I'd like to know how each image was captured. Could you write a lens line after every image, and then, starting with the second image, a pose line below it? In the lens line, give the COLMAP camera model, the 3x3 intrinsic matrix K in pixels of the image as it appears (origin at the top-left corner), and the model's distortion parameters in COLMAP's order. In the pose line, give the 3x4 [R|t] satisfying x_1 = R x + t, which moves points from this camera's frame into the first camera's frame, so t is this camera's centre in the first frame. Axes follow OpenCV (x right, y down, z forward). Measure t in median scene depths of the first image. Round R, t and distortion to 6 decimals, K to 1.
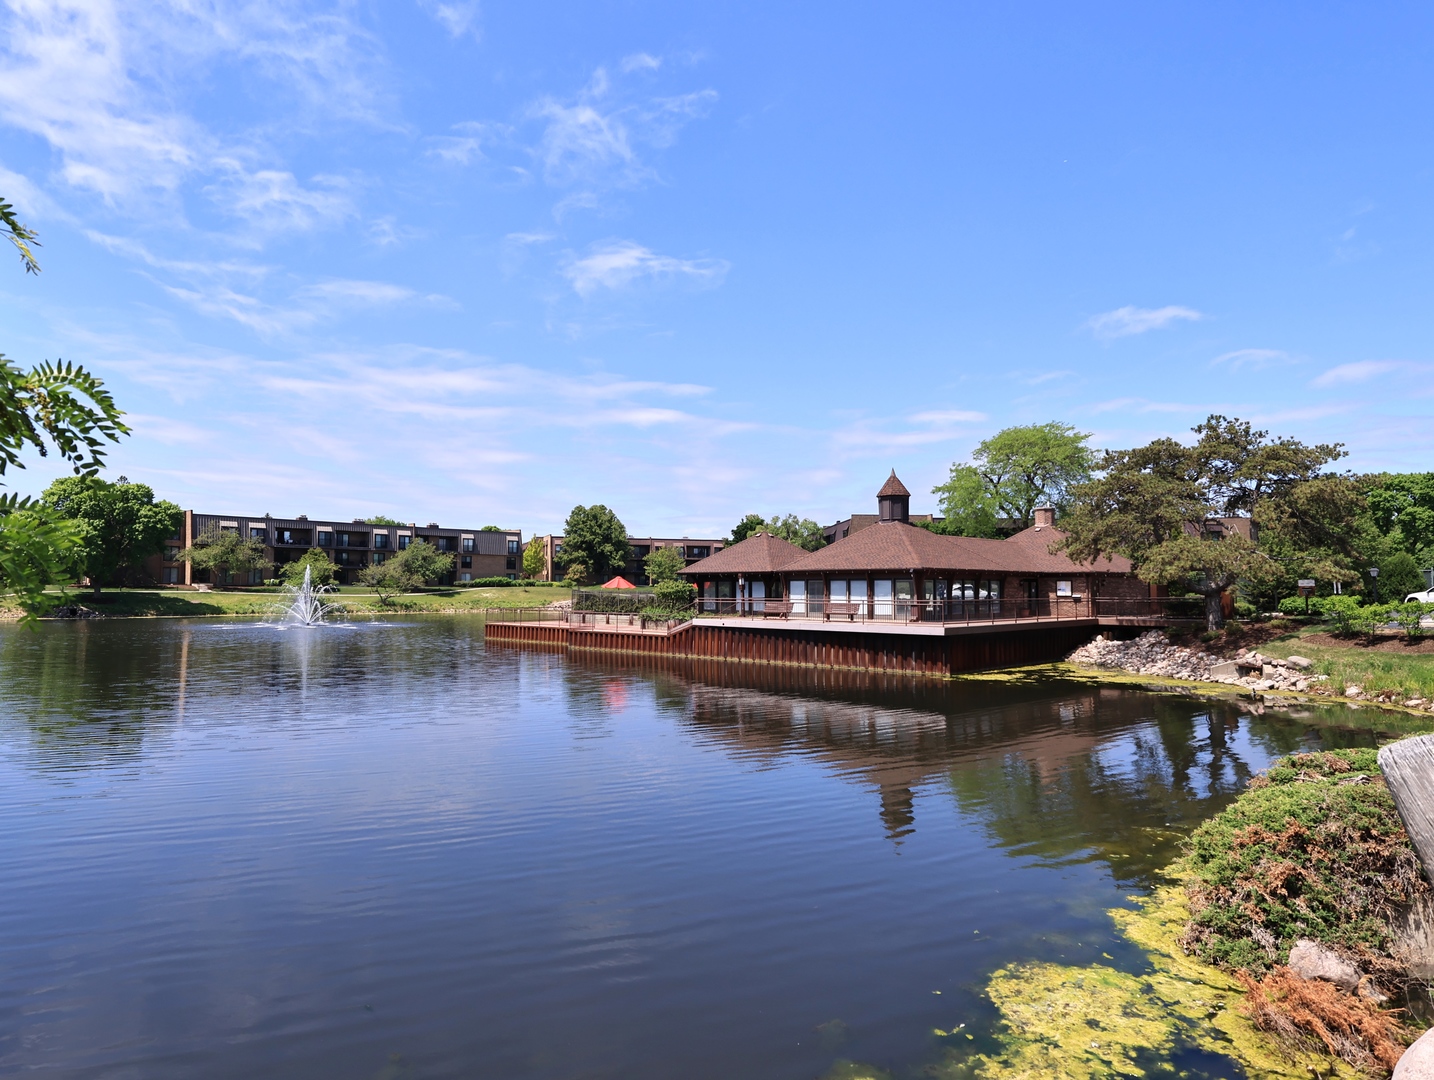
lens RADIAL K [[769.4, 0, 717.0], [0, 769.4, 540.0], [0, 0, 1]] dist [-0.000600, -0.000085]
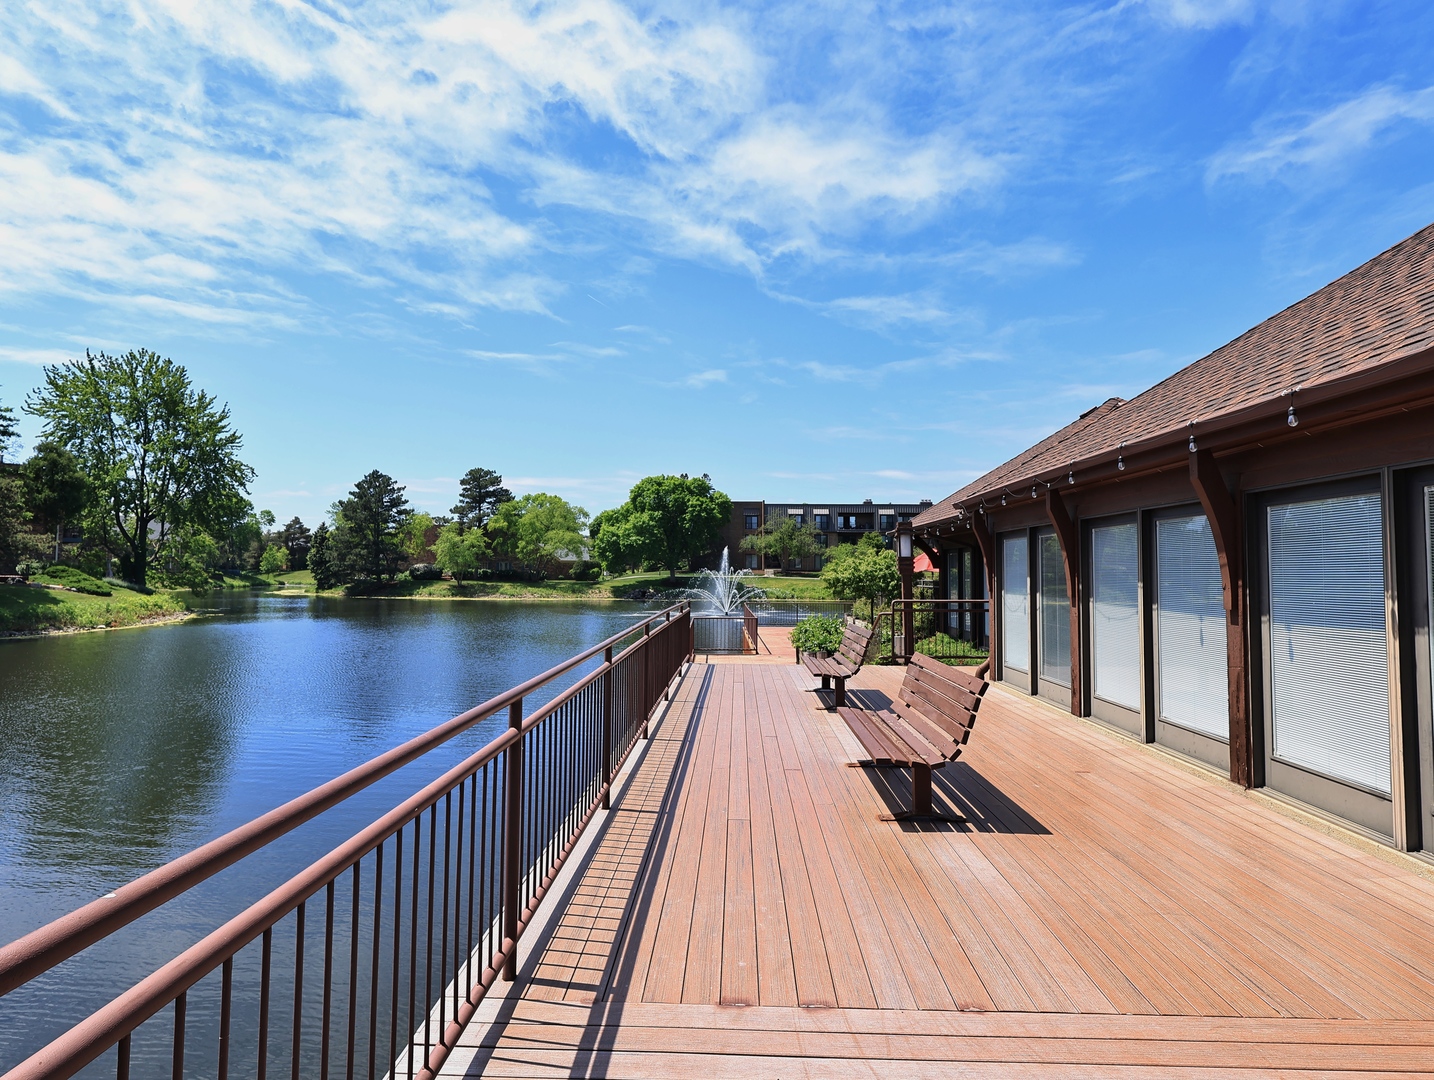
lens RADIAL K [[725.1, 0, 717.0], [0, 725.1, 540.0], [0, 0, 1]] dist [0.000472, -0.000105]
pose [[0.572605, -0.027540, -0.819369, 0.105417], [0.033799, 0.999379, -0.009971, 0.023785], [0.819134, -0.021984, 0.573180, 0.354982]]
